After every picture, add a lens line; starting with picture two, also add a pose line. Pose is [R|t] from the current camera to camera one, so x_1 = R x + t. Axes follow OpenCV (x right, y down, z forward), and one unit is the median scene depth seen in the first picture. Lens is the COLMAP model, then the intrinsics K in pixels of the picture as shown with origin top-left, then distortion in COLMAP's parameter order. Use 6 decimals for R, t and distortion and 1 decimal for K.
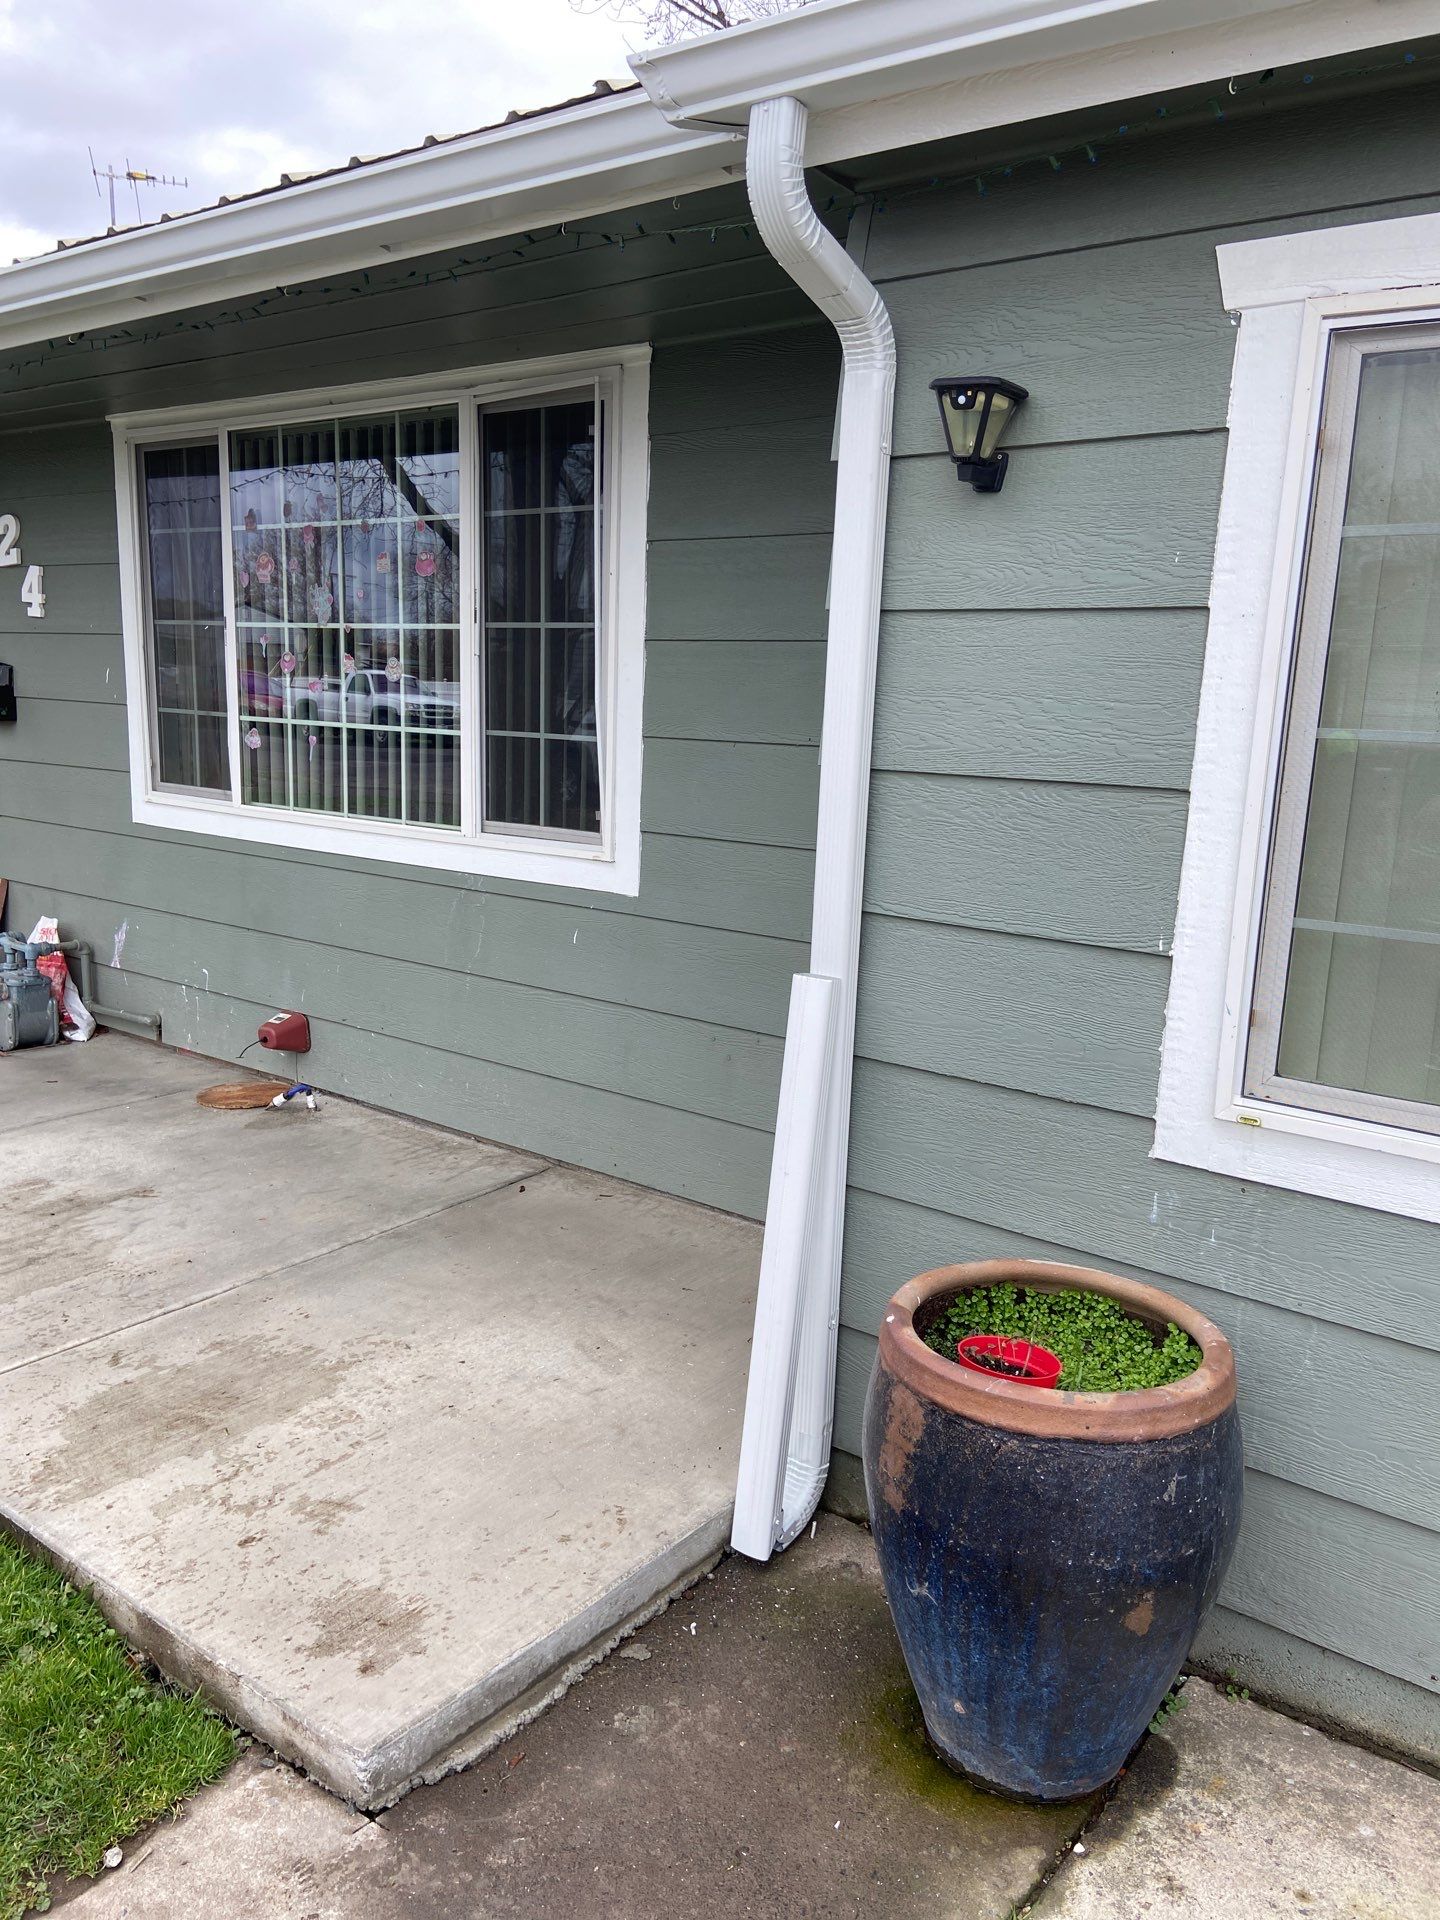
lens RADIAL K [[1461.8, 0, 711.5], [0, 1461.8, 962.3], [0, 0, 1]] dist [0.124755, -0.164183]
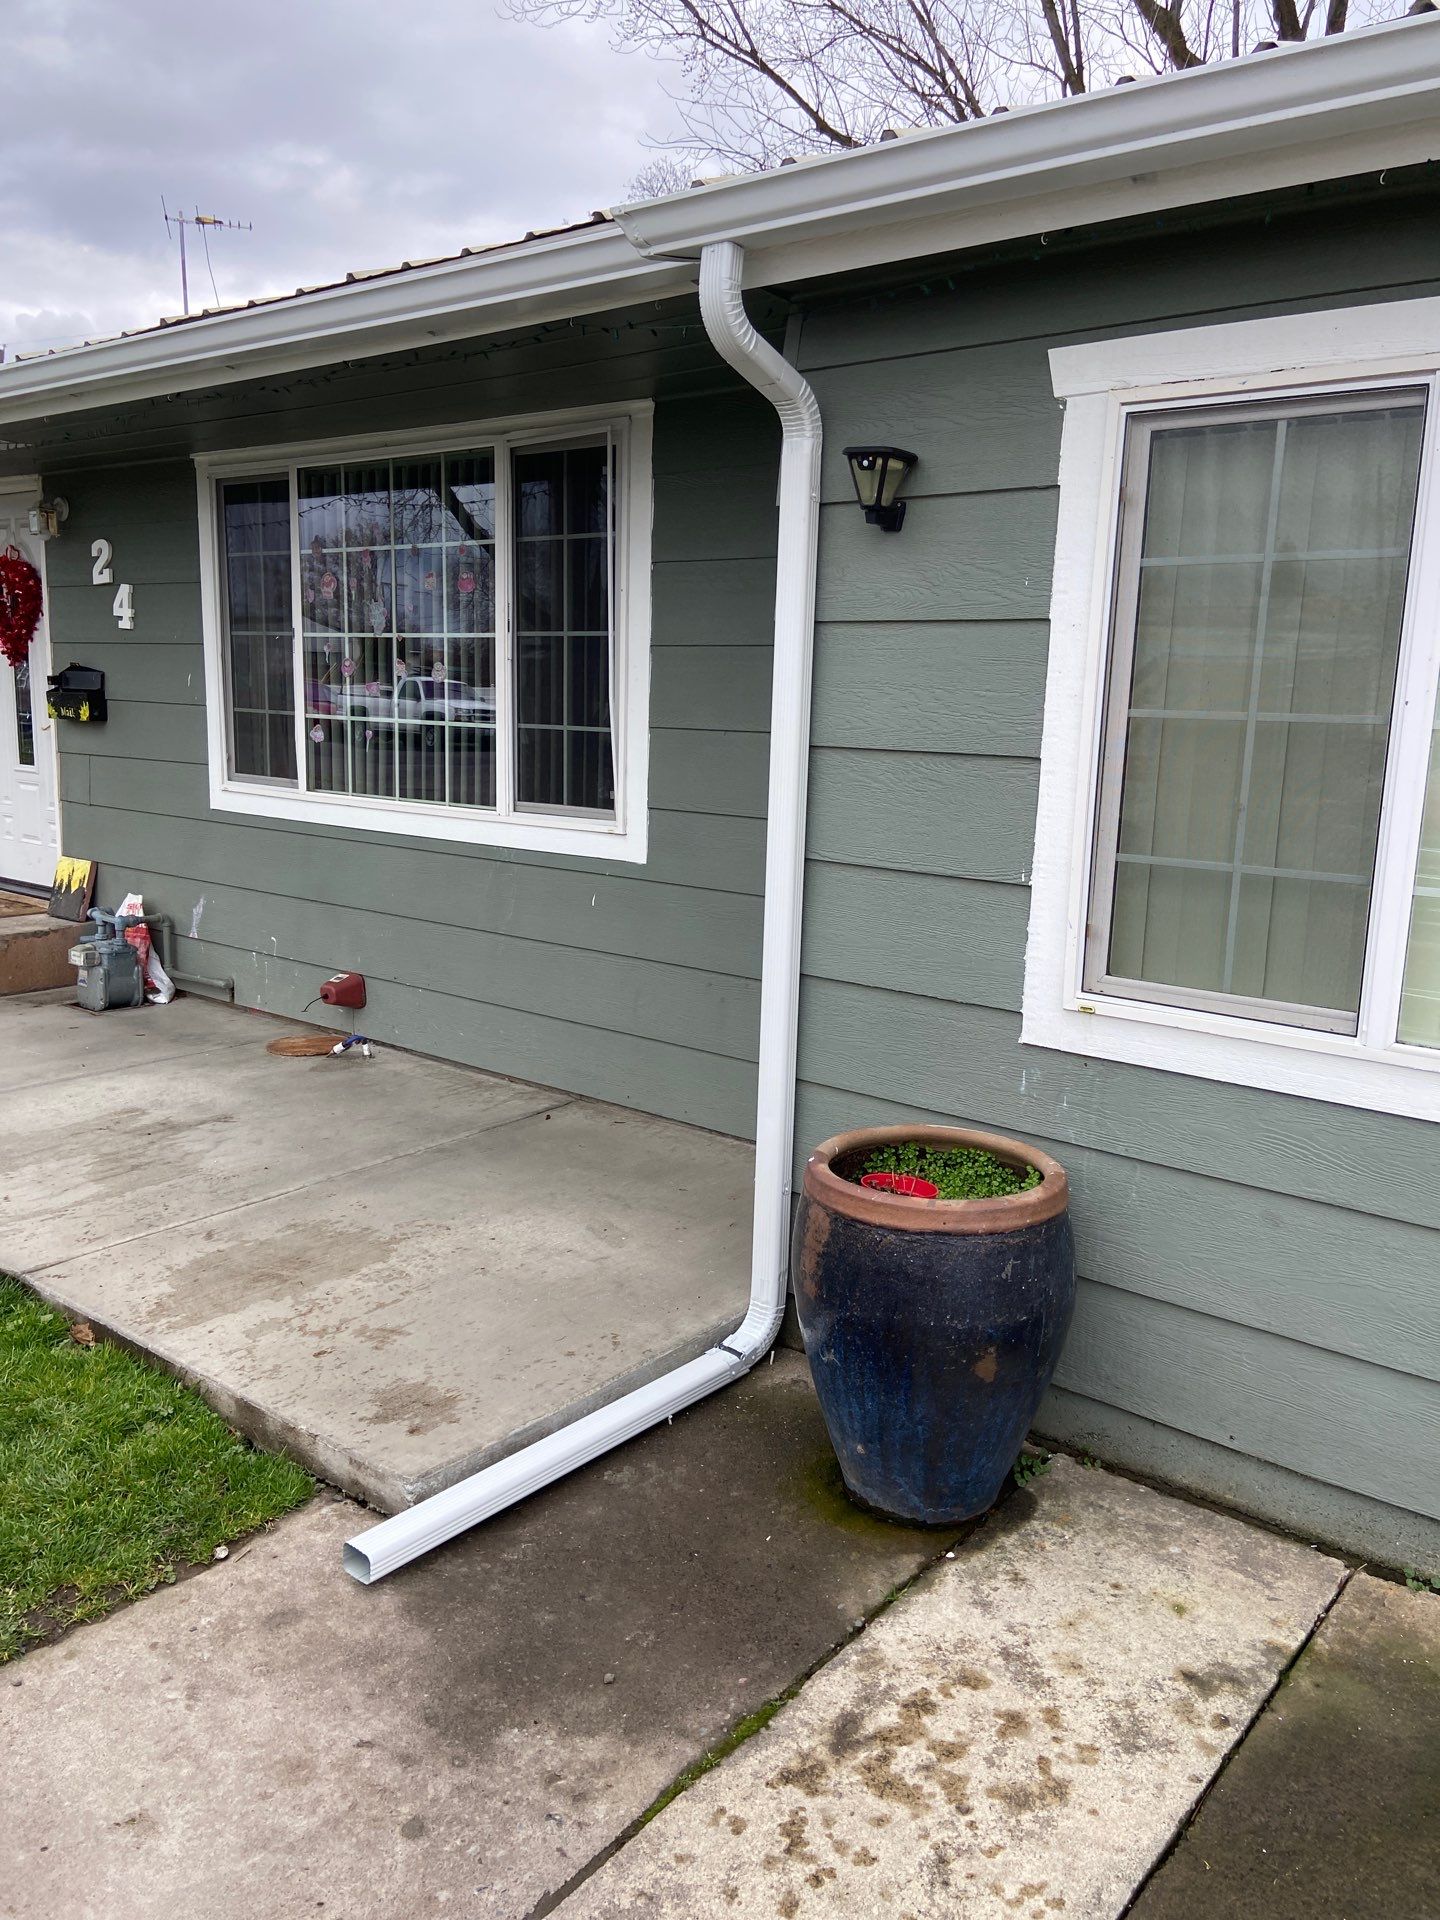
lens RADIAL K [[1469.1, 0, 734.8], [0, 1469.1, 933.9], [0, 0, 1]] dist [0.119010, -0.141796]
pose [[0.999839, -0.002699, -0.017714, 0.062043], [0.002293, 0.999735, -0.022898, 0.057274], [0.017771, 0.022854, 0.999581, -0.257537]]
